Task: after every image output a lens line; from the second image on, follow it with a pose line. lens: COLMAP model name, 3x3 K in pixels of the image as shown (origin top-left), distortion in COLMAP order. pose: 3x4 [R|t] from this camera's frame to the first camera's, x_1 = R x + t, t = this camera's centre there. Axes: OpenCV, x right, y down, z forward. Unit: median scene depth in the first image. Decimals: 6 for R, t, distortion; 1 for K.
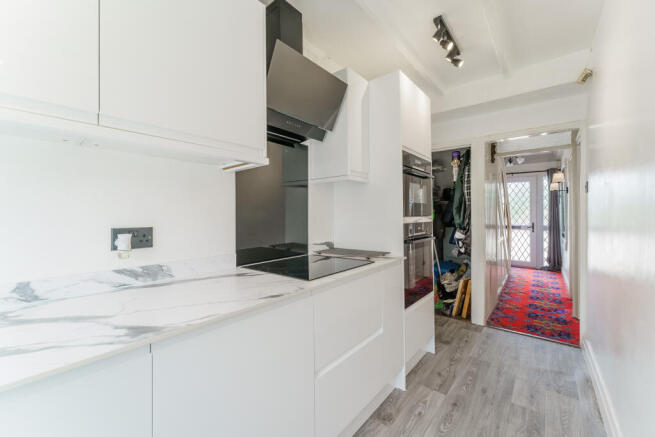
lens RADIAL K [[267.0, 0, 327.5], [0, 267.0, 218.5], [0, 0, 1]] dist [0.000155, 0.000026]
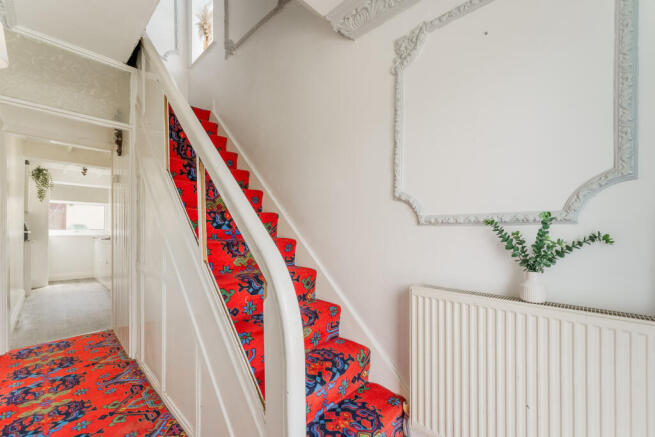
lens RADIAL K [[267.0, 0, 327.5], [0, 267.0, 218.5], [0, 0, 1]] dist [0.000155, 0.000026]
pose [[-0.074497, 0.000554, -0.997221, 1.567377], [0.001970, 0.999998, 0.000408, -0.032851], [0.997219, -0.001934, -0.074498, 1.917706]]
